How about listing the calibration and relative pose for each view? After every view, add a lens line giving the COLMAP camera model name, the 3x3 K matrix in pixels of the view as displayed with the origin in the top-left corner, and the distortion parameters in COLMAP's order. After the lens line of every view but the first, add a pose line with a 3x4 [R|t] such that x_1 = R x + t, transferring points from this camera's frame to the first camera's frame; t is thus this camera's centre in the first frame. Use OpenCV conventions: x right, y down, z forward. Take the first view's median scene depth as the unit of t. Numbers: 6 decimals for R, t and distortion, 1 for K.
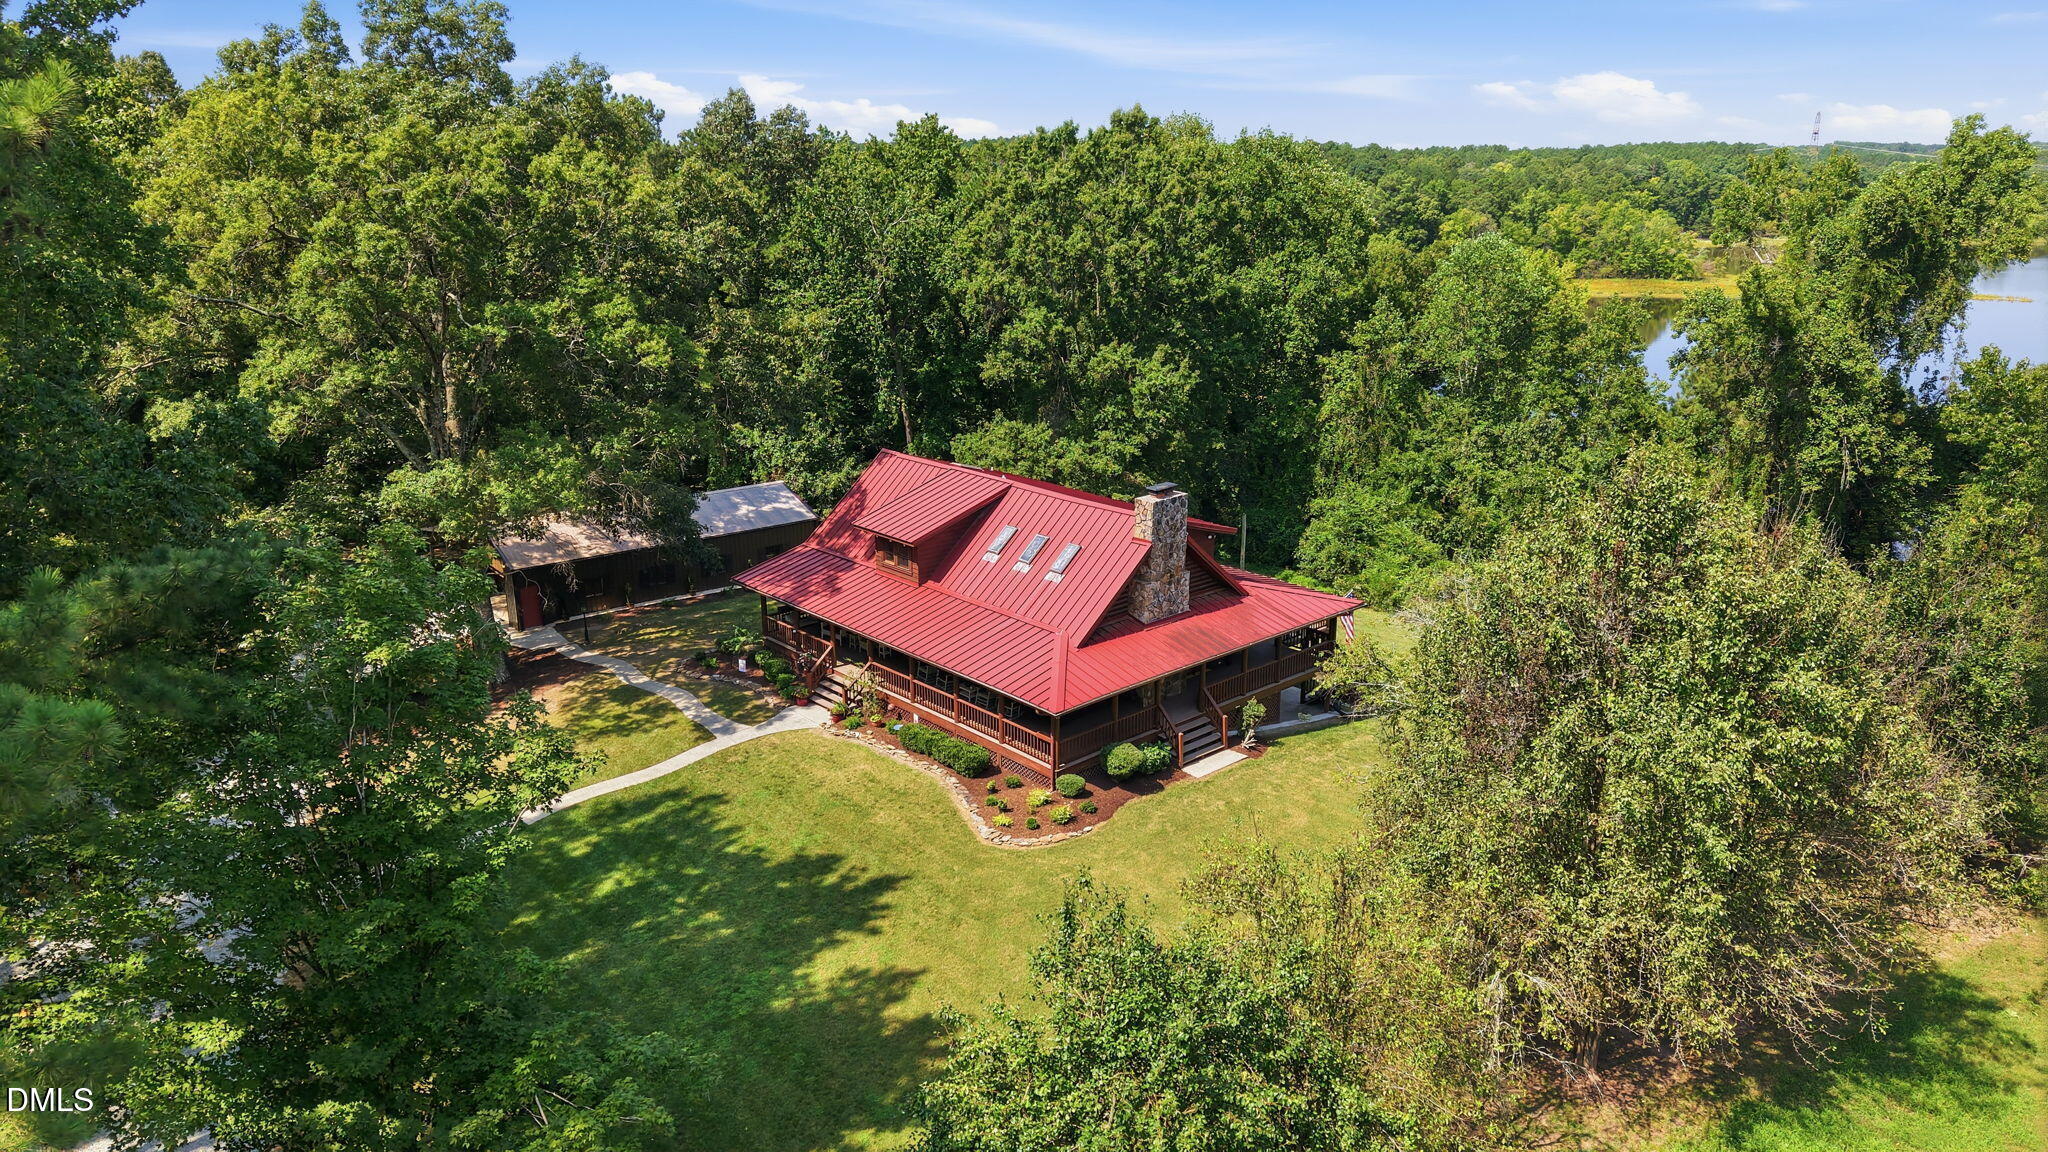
lens RADIAL K [[1482.0, 0, 1031.9], [0, 1482.0, 584.7], [0, 0, 1]] dist [0.051589, -0.005686]
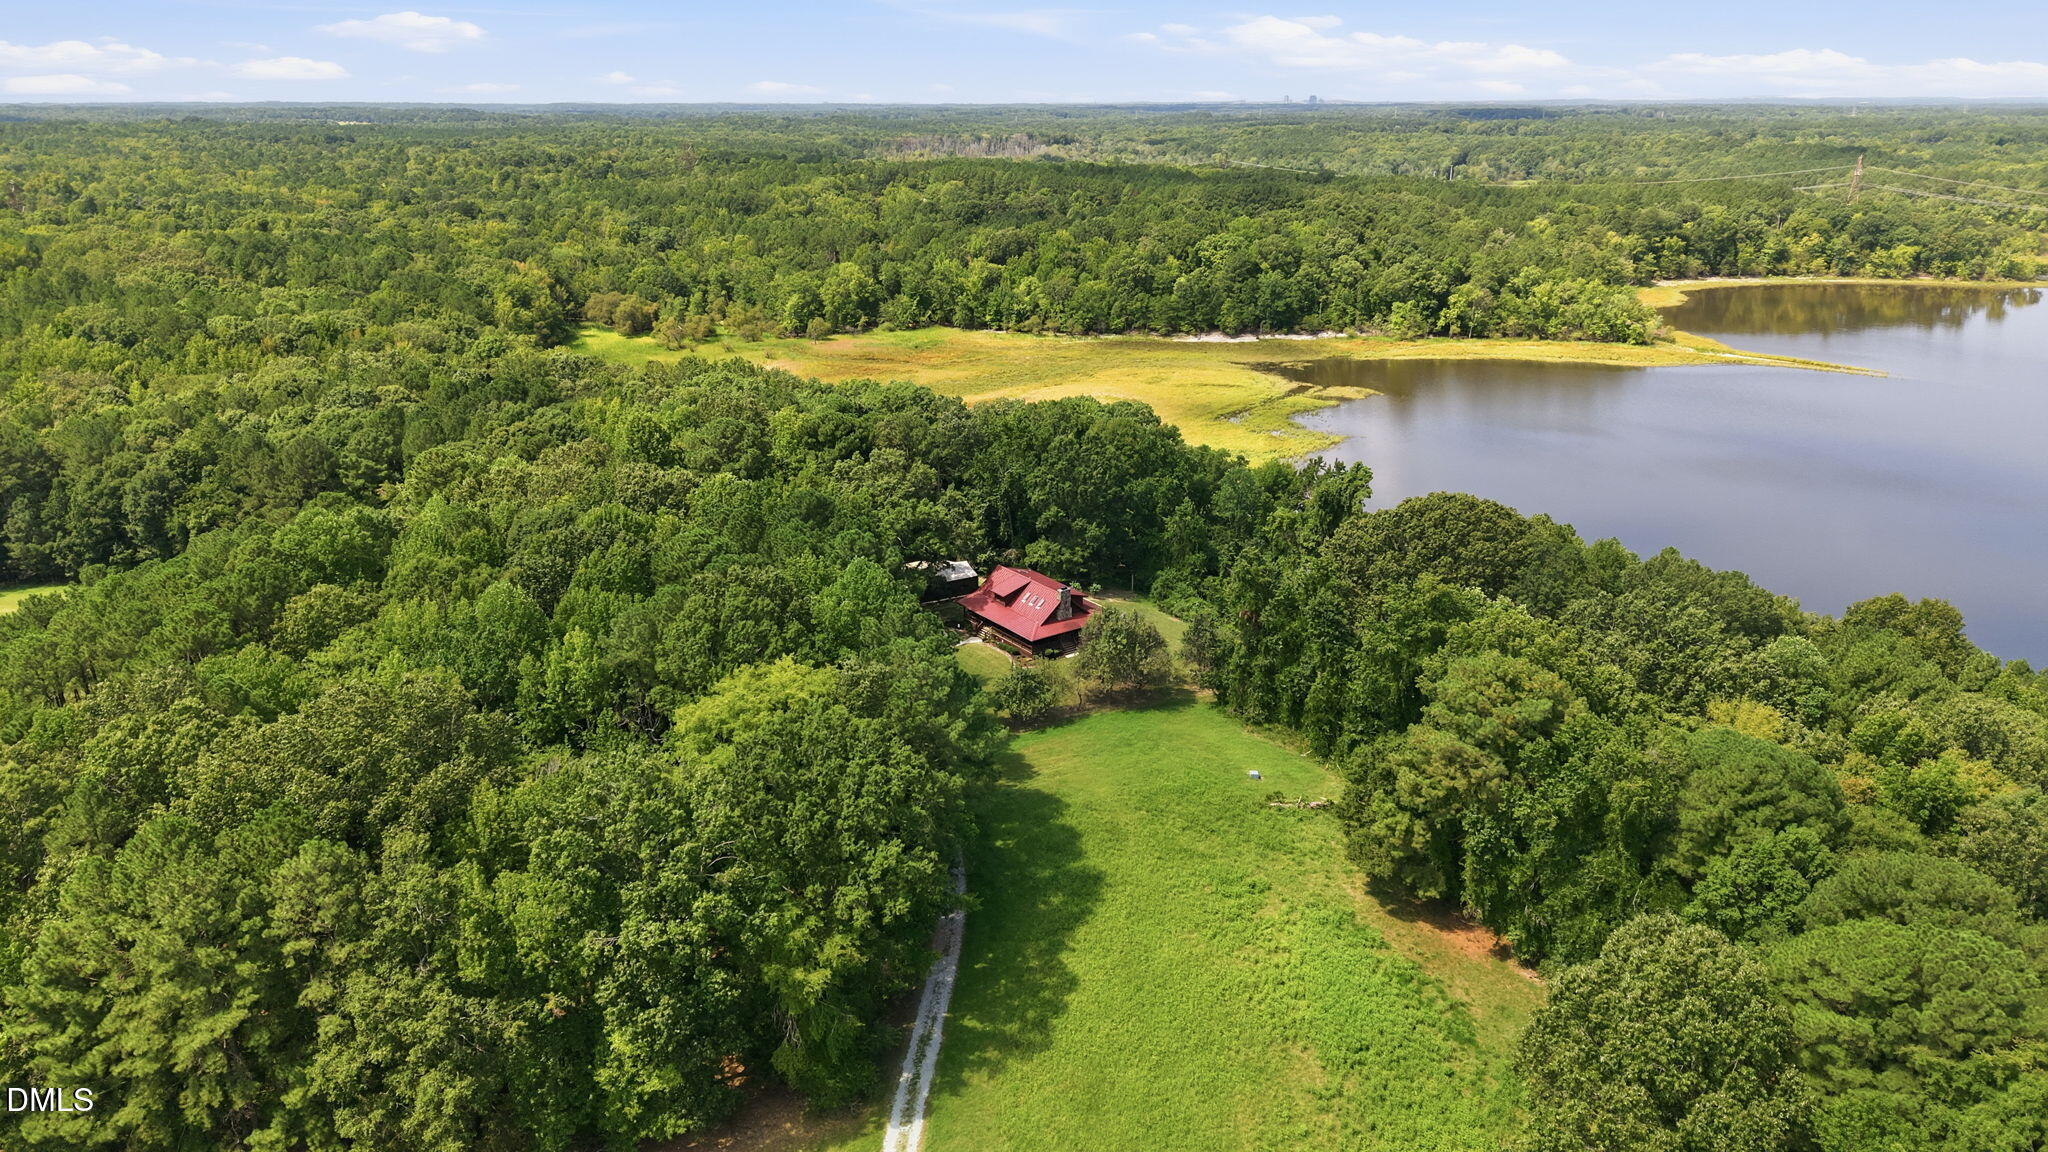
lens RADIAL K [[1482.0, 0, 1026.3], [0, 1482.0, 573.7], [0, 0, 1]] dist [0.051589, -0.005686]
pose [[0.994464, 0.037985, -0.097968, 0.238399], [-0.035194, 0.998928, 0.030060, -0.138296], [0.099004, -0.026446, 0.994736, -1.913574]]
